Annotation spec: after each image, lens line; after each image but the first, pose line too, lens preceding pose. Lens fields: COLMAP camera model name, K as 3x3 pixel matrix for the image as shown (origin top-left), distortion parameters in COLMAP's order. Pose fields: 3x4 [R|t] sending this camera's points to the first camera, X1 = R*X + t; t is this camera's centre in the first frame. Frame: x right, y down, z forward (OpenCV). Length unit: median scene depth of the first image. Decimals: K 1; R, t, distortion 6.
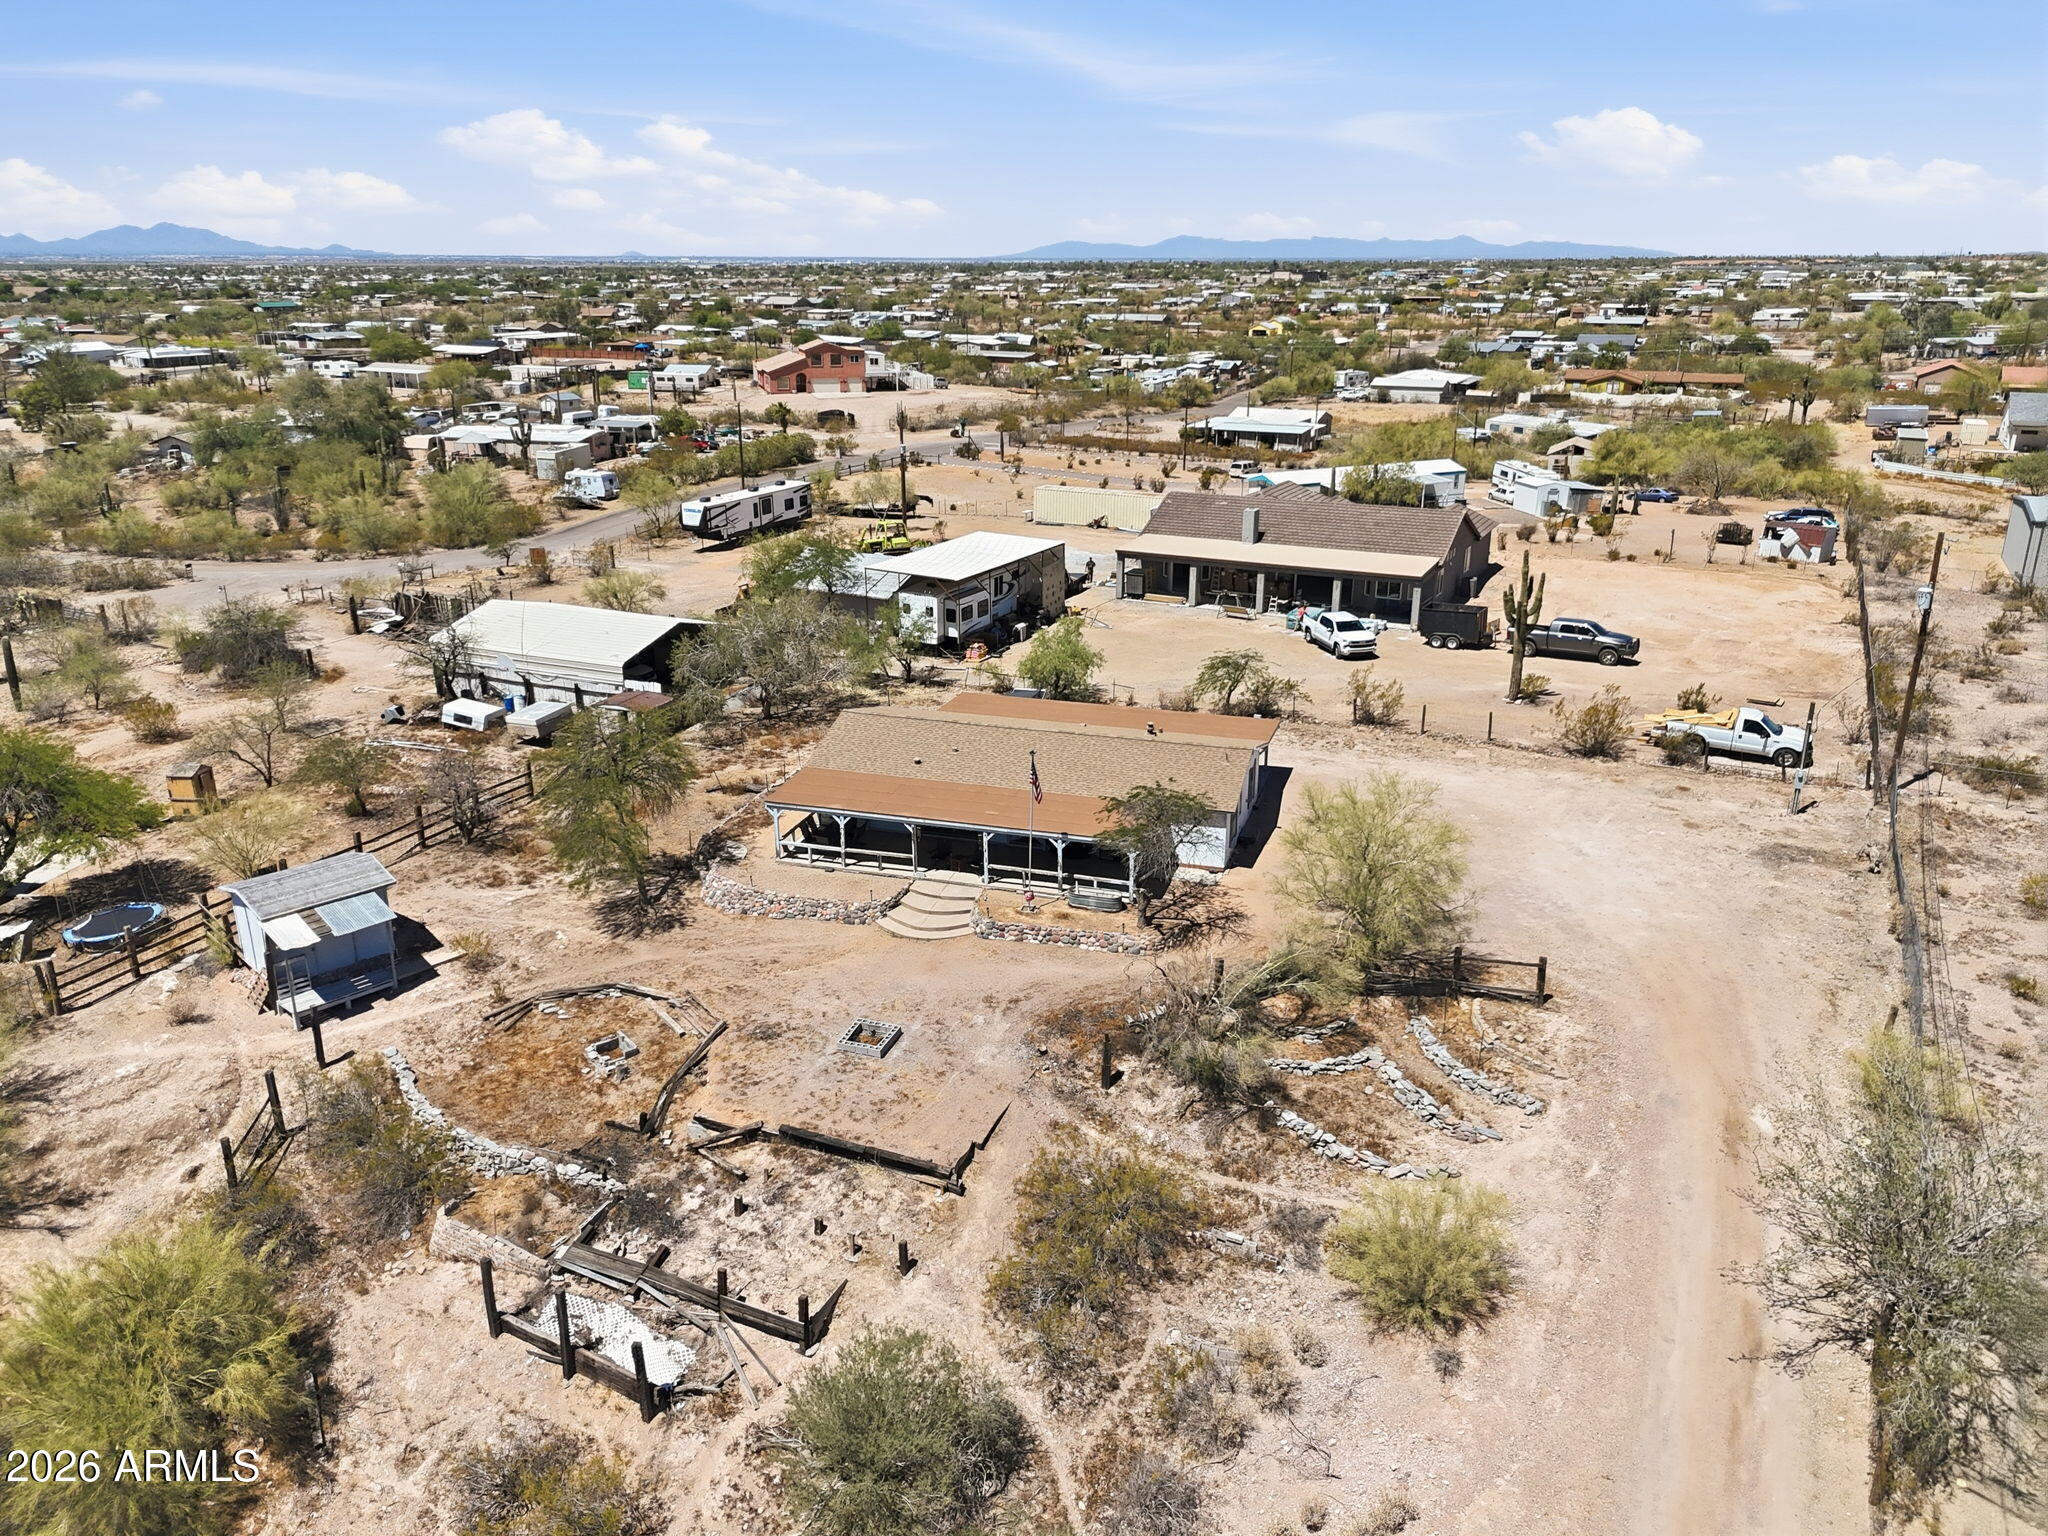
lens RADIAL K [[1529.1, 0, 1027.8], [0, 1529.1, 726.5], [0, 0, 1]] dist [0.037203, -0.005353]
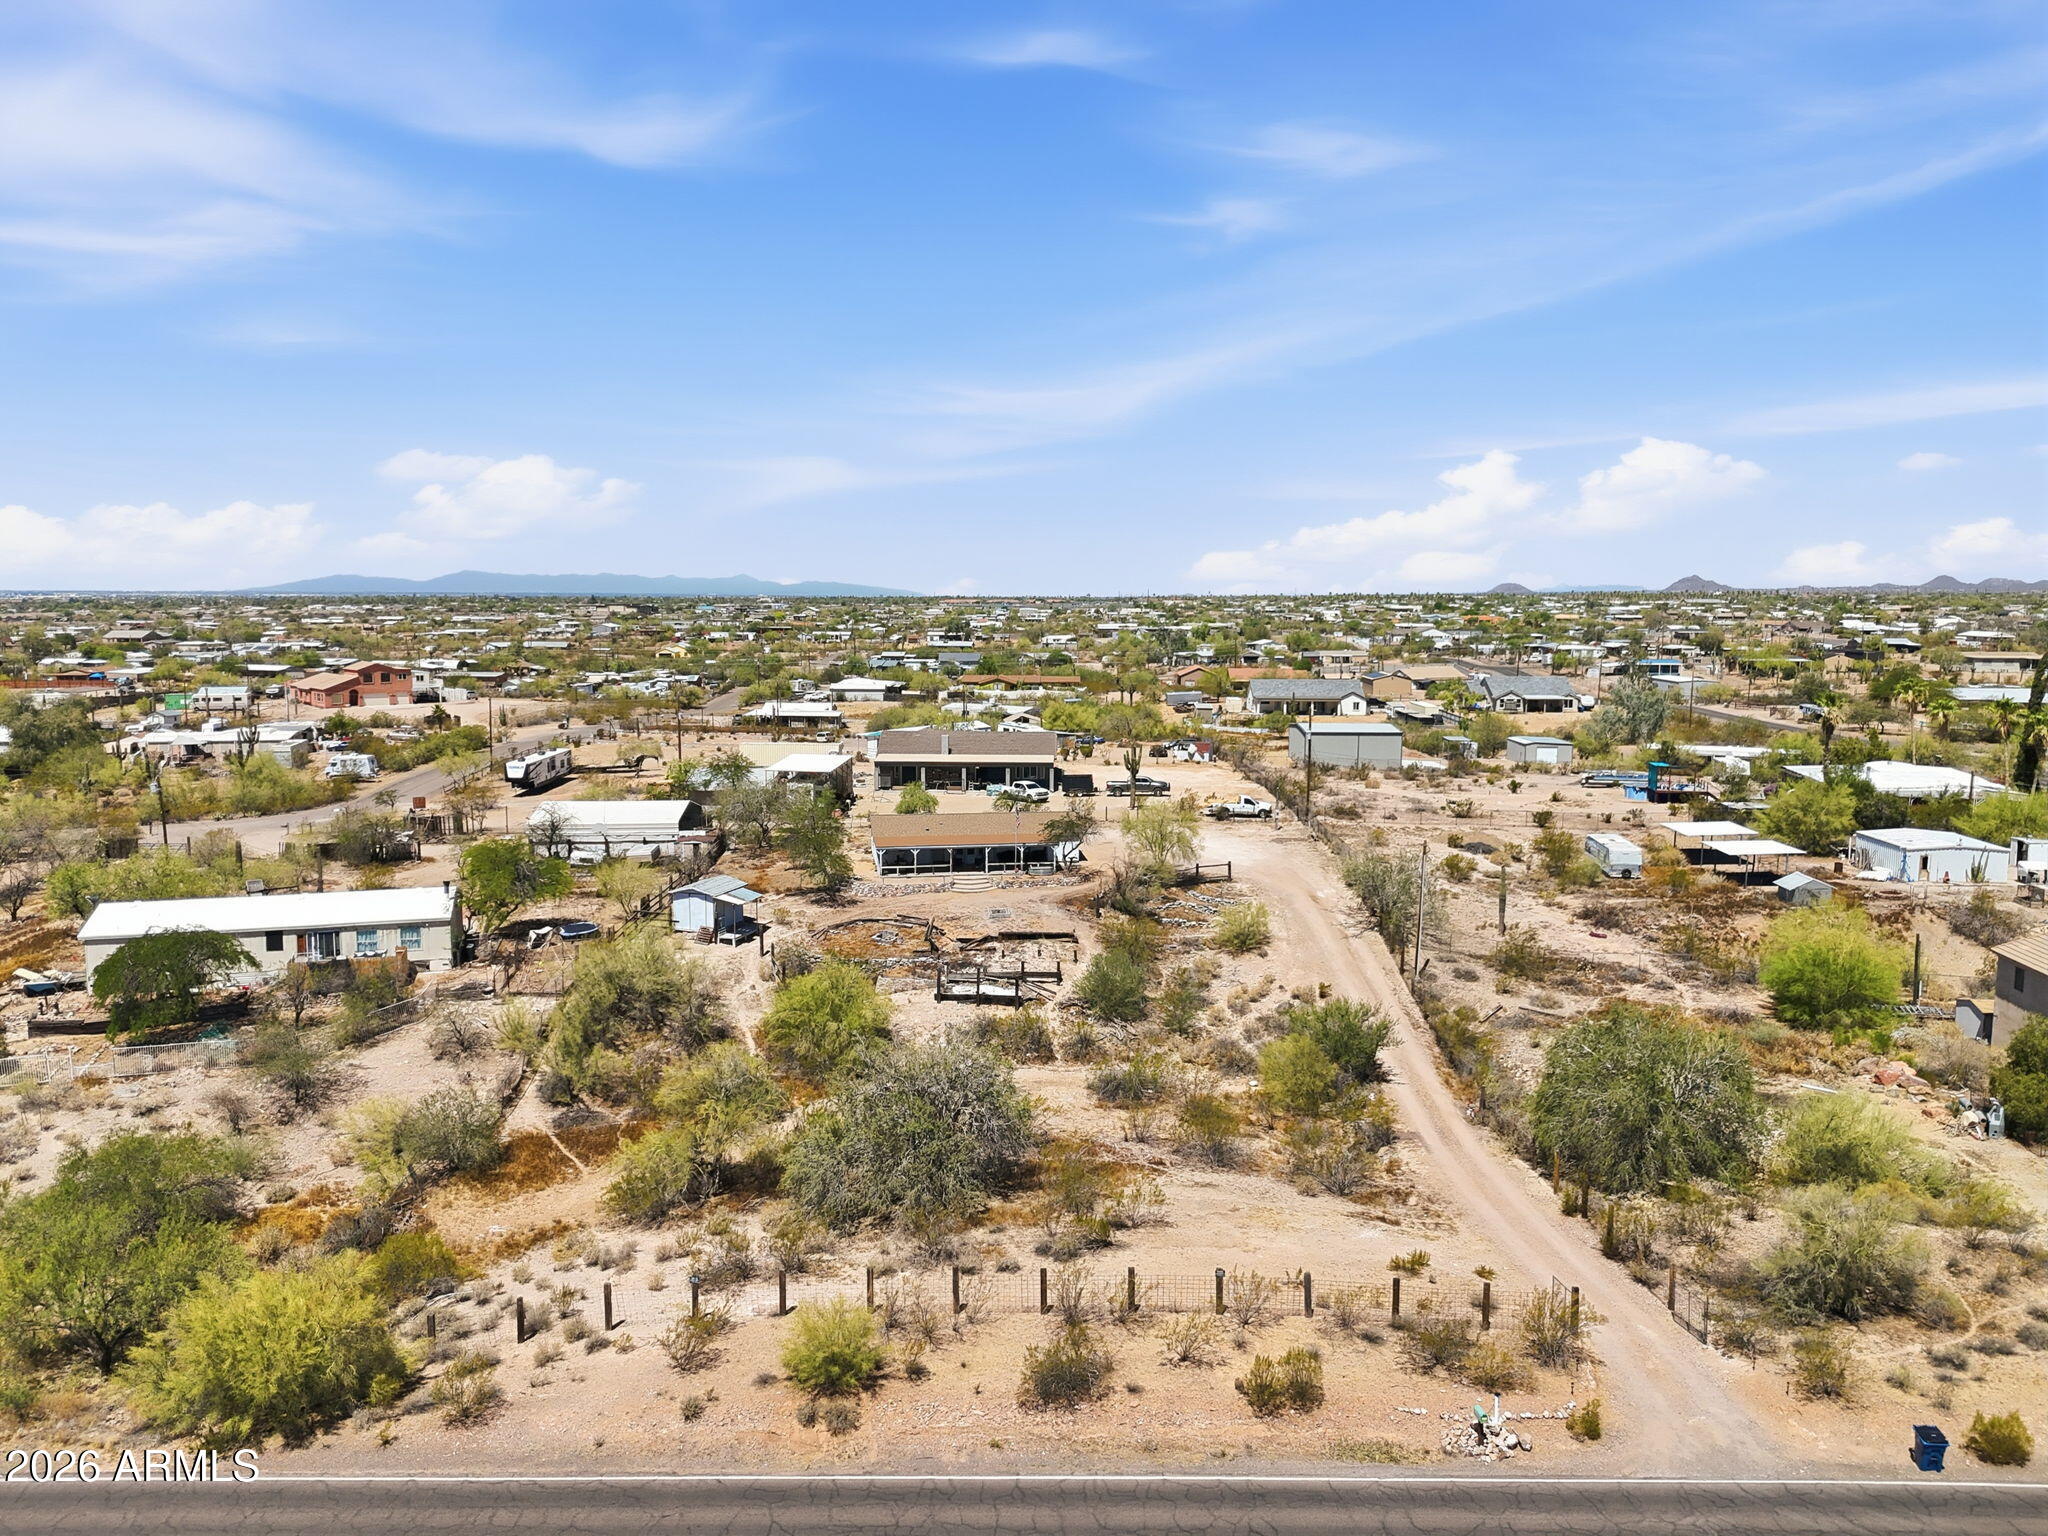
lens RADIAL K [[1521.0, 0, 1024.0], [0, 1521.0, 768.0], [0, 0, 1]] dist [0.088984, -0.099391]
pose [[0.900126, -0.049101, 0.432854, -0.189529], [0.126854, 0.980110, -0.152616, 0.061210], [-0.416751, 0.192283, 0.888451, -0.202260]]
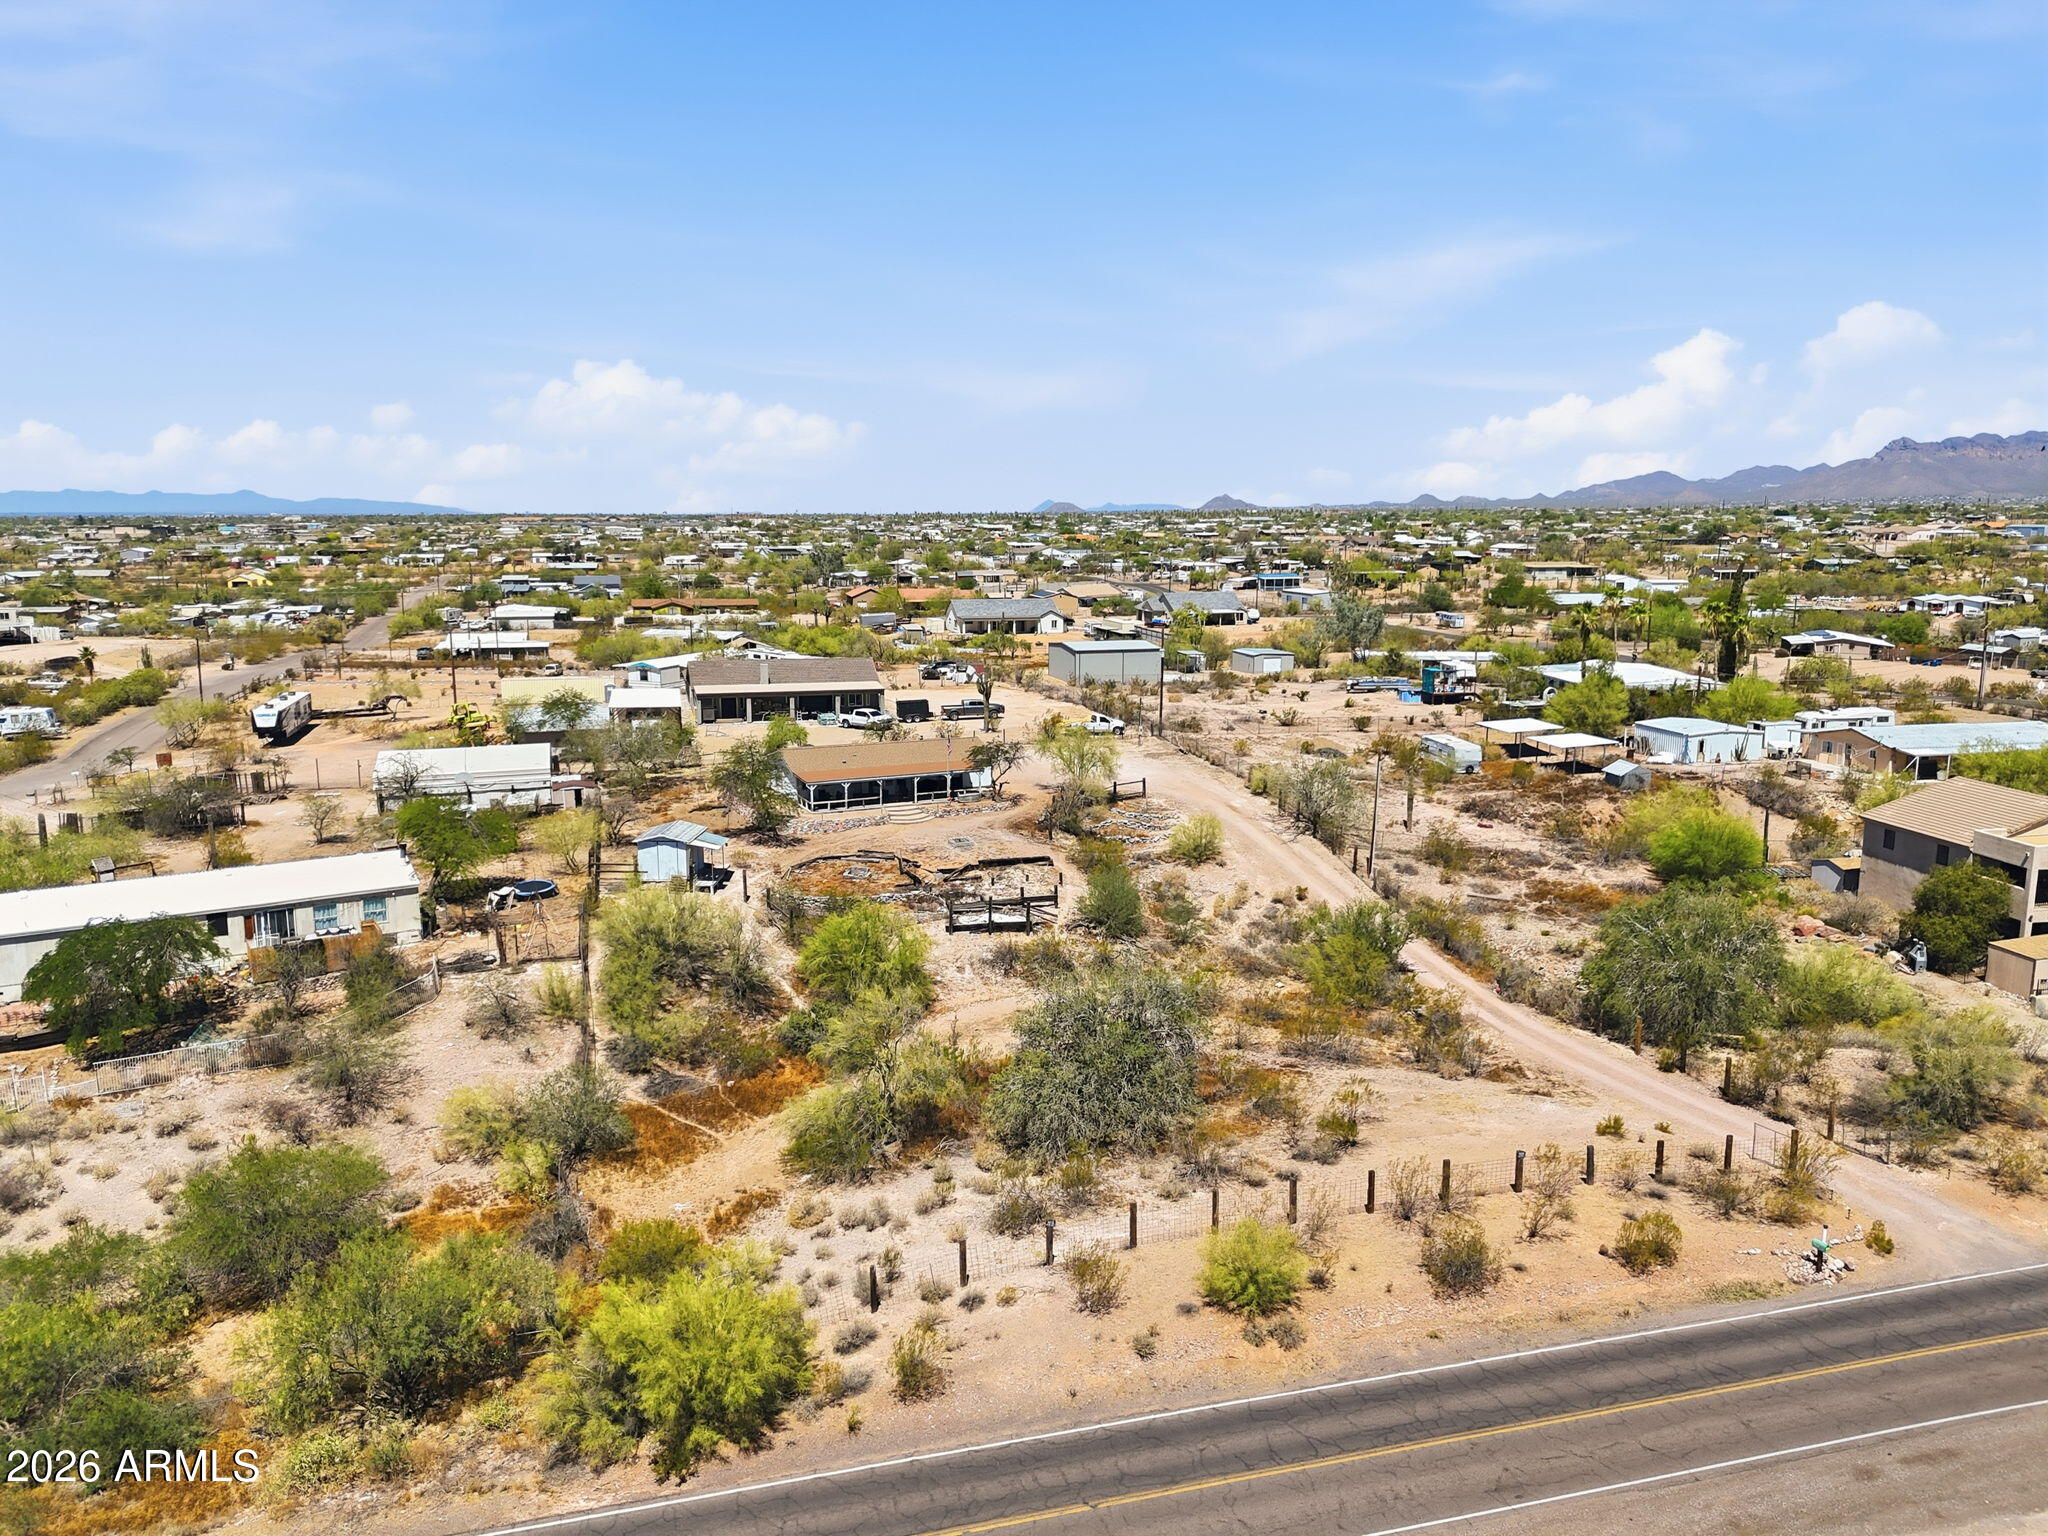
lens RADIAL K [[1521.0, 0, 1024.0], [0, 1521.0, 768.0], [0, 0, 1]] dist [0.088984, -0.099391]
pose [[0.742204, -0.114294, 0.660356, -0.274905], [0.199913, 0.978248, -0.055377, 0.042547], [-0.639662, 0.173114, 0.748908, -0.146116]]
